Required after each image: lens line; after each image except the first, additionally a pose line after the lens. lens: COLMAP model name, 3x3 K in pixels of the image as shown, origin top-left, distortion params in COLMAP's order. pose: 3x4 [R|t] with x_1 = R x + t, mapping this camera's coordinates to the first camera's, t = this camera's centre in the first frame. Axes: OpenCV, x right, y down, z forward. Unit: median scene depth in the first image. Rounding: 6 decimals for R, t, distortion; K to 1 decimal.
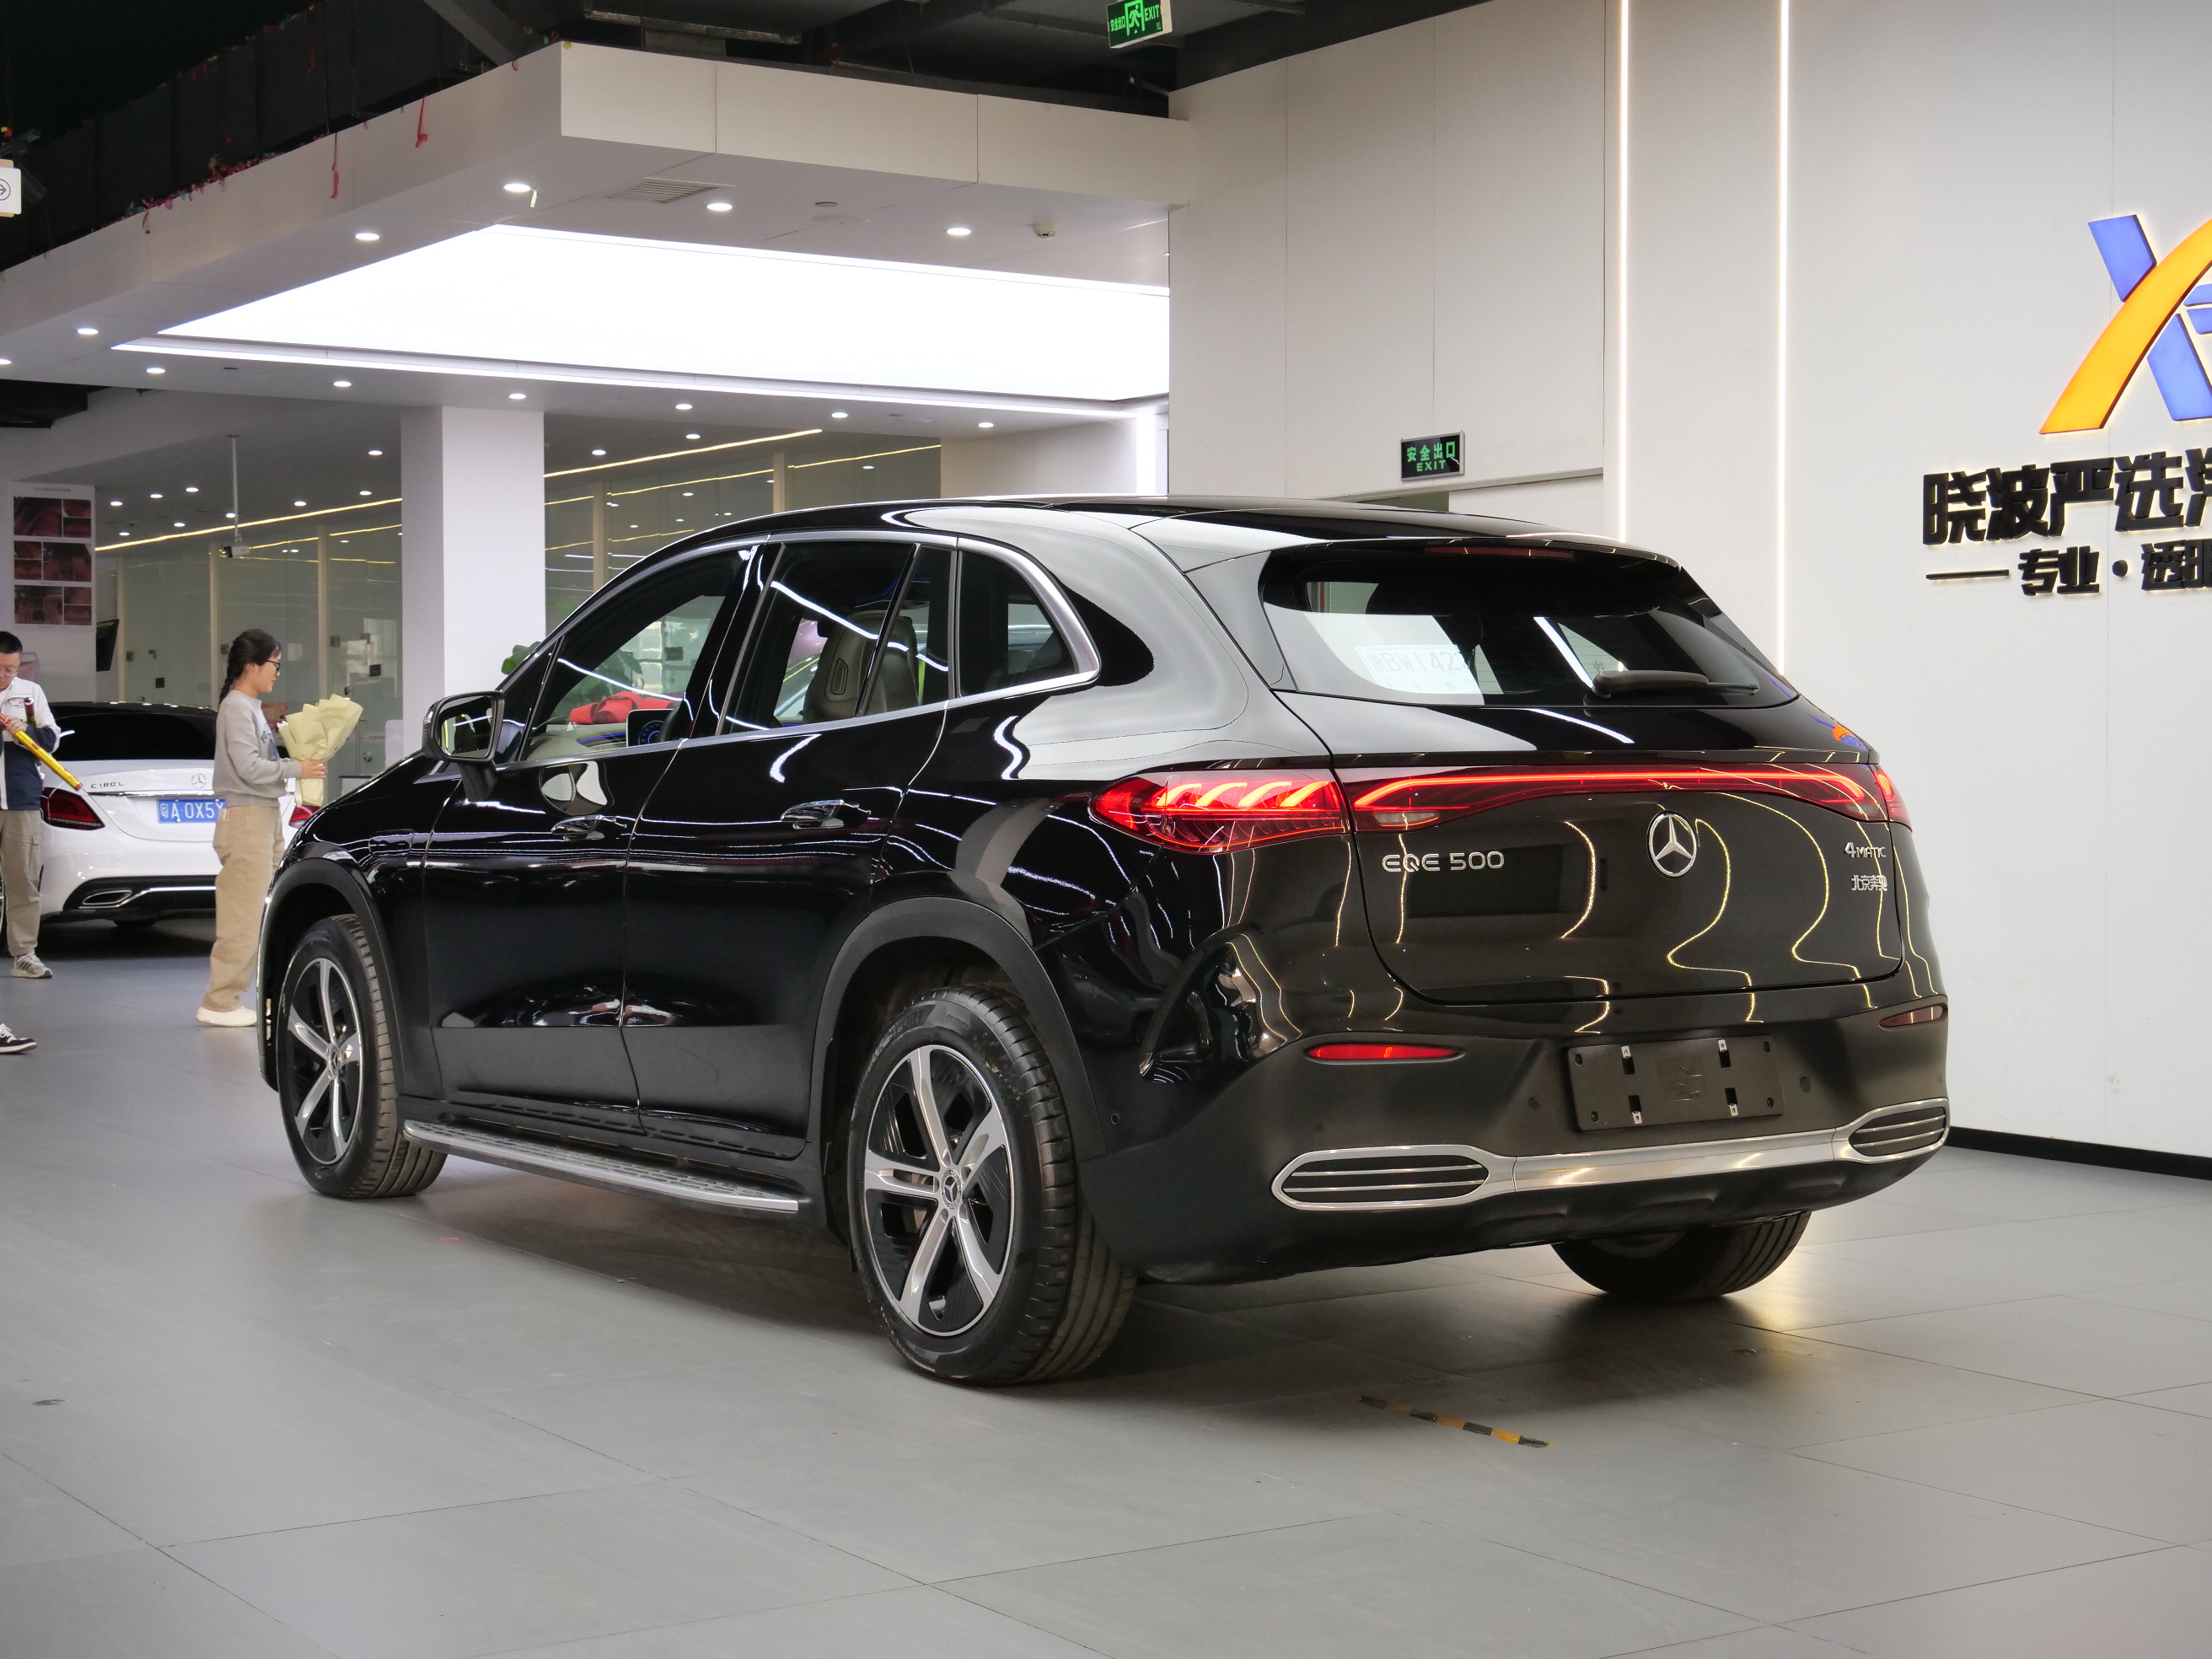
lens RADIAL K [[3370.5, 0, 1106.0], [0, 3370.5, 829.5], [0, 0, 1]] dist [0.038641, -0.059365]
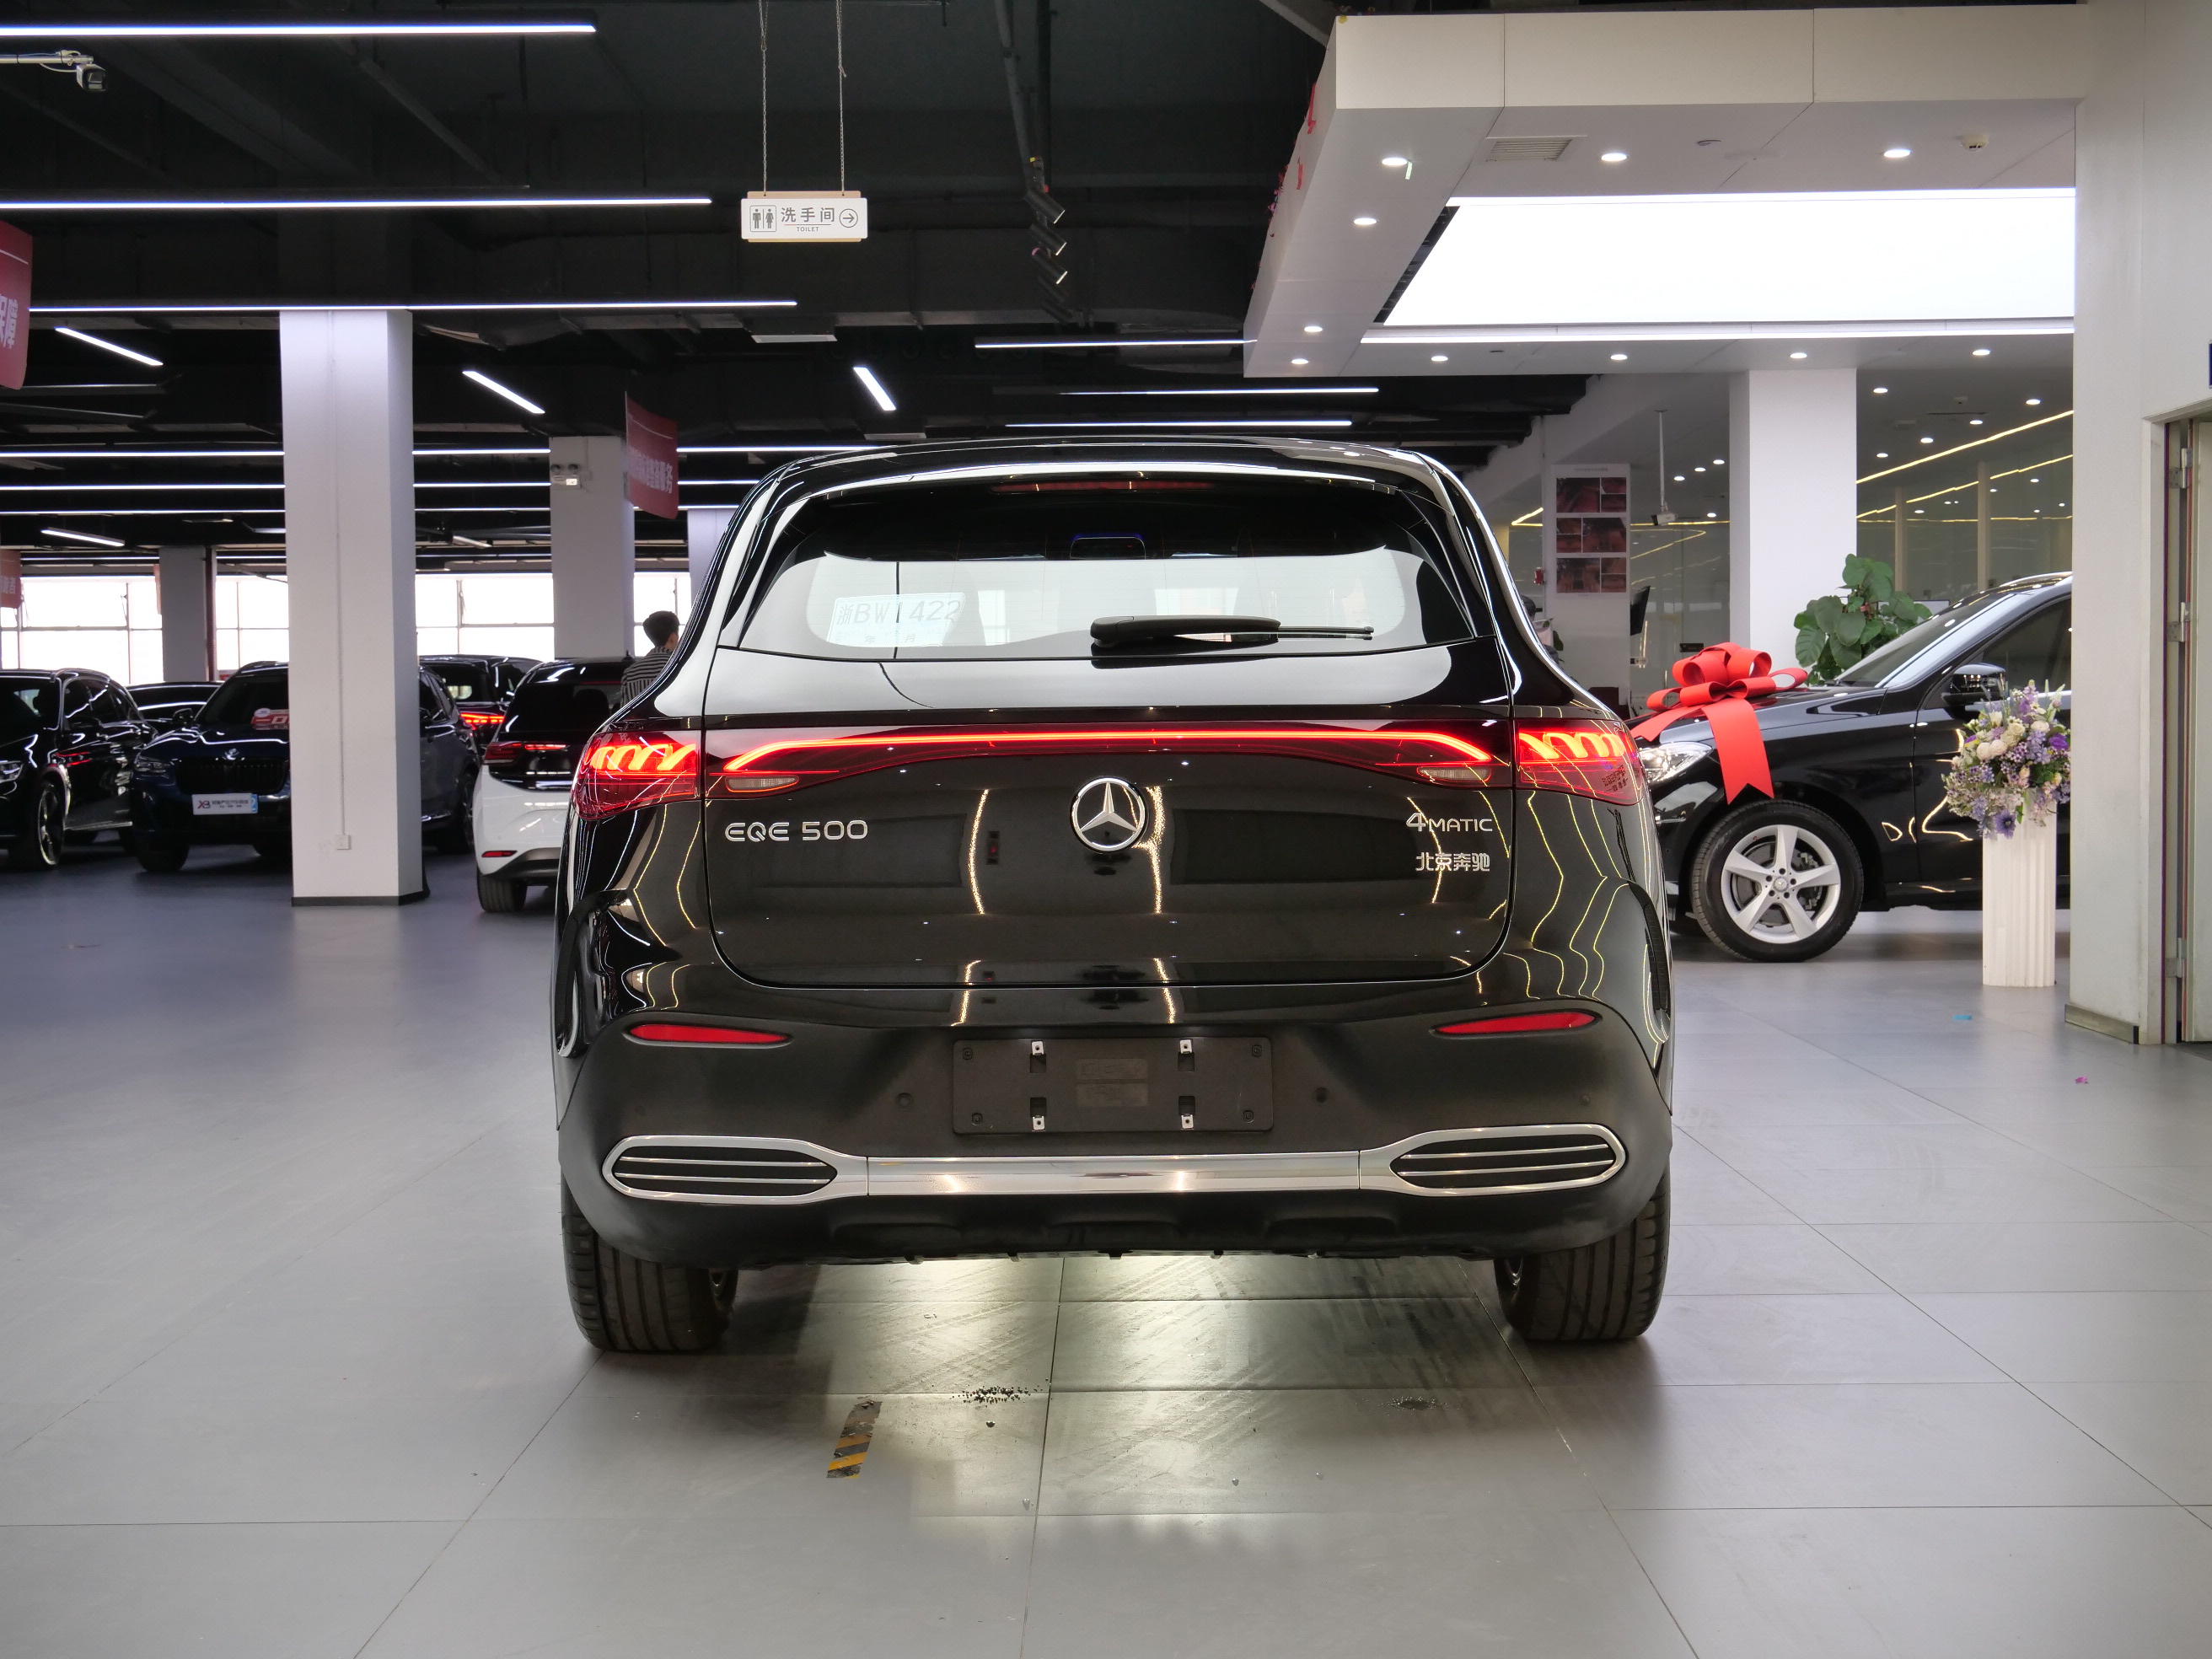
lens RADIAL K [[3128.9, 0, 1107.0], [0, 3128.9, 864.0], [0, 0, 1]] dist [0.012569, -0.005077]
pose [[0.825234, 0.017573, -0.564518, 0.359582], [-0.001822, 0.999593, 0.028454, -0.003254], [0.564788, -0.022453, 0.824930, 0.190114]]
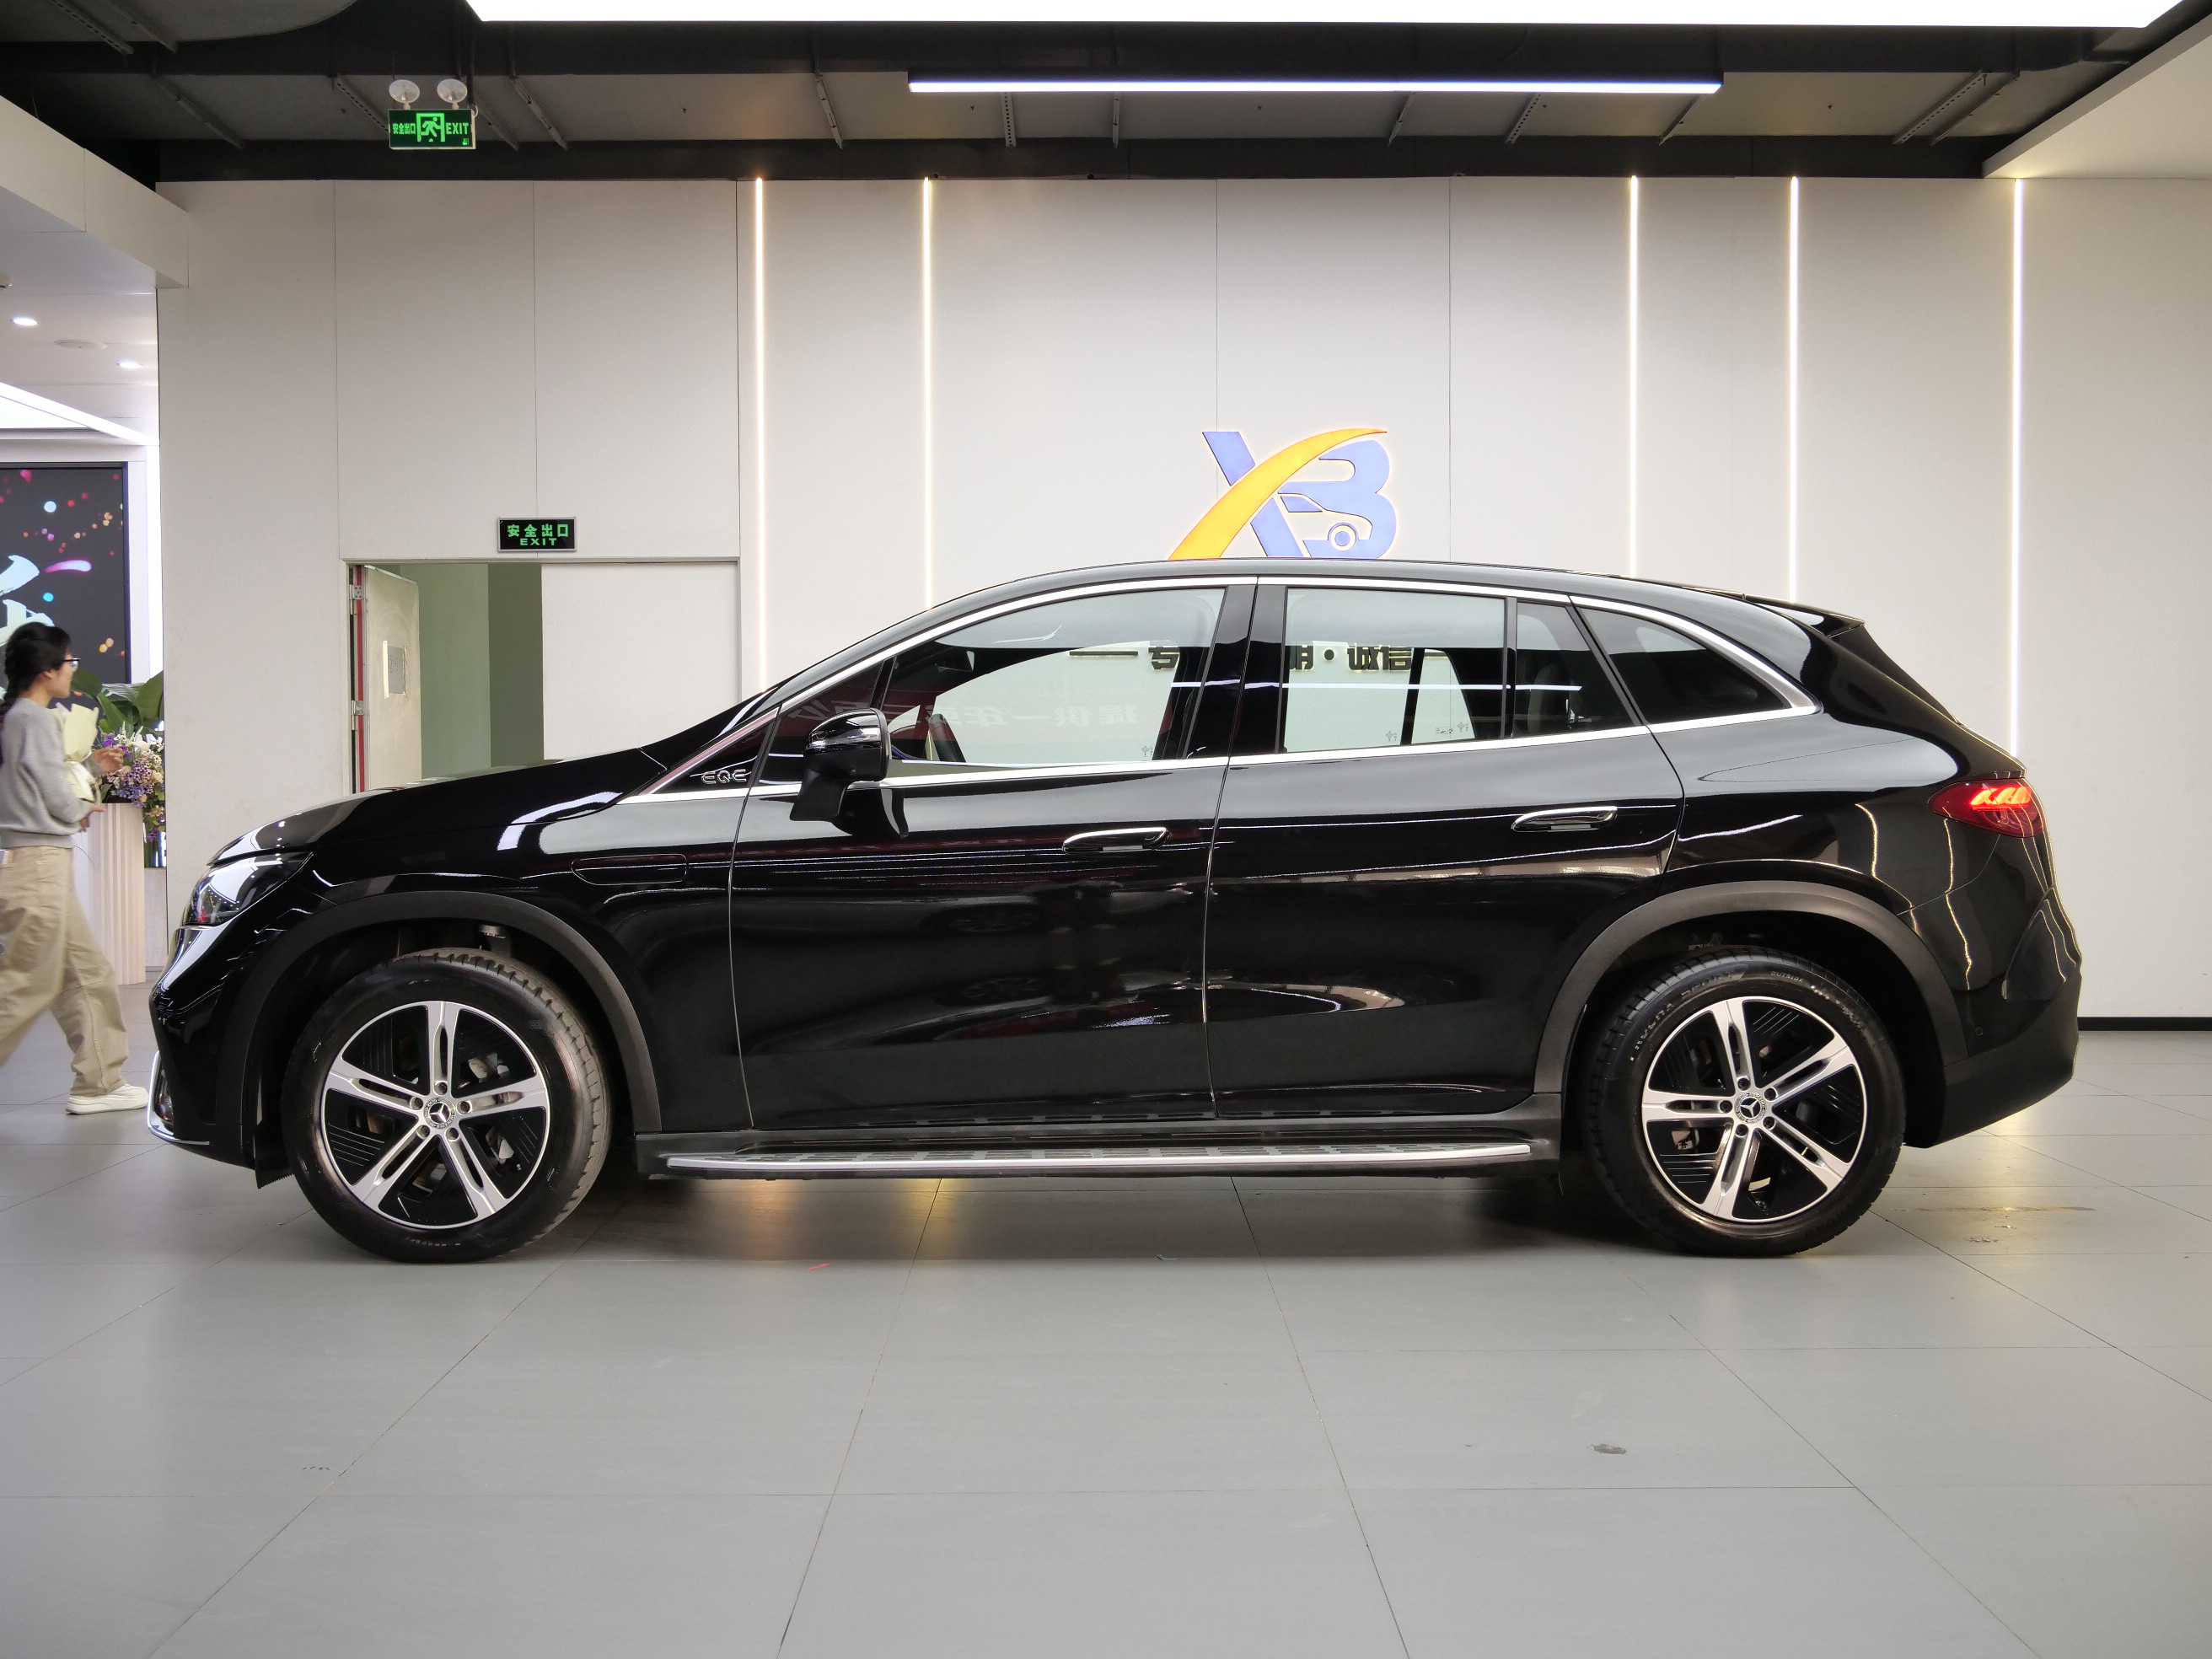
lens RADIAL K [[2168.1, 0, 1106.0], [0, 2168.1, 829.5], [0, 0, 1]] dist [-0.004092, -0.004778]
pose [[0.550922, -0.024015, 0.834211, -0.557353], [0.022014, 0.999656, 0.014239, -0.011008], [-0.834266, 0.010519, 0.551261, 0.476106]]
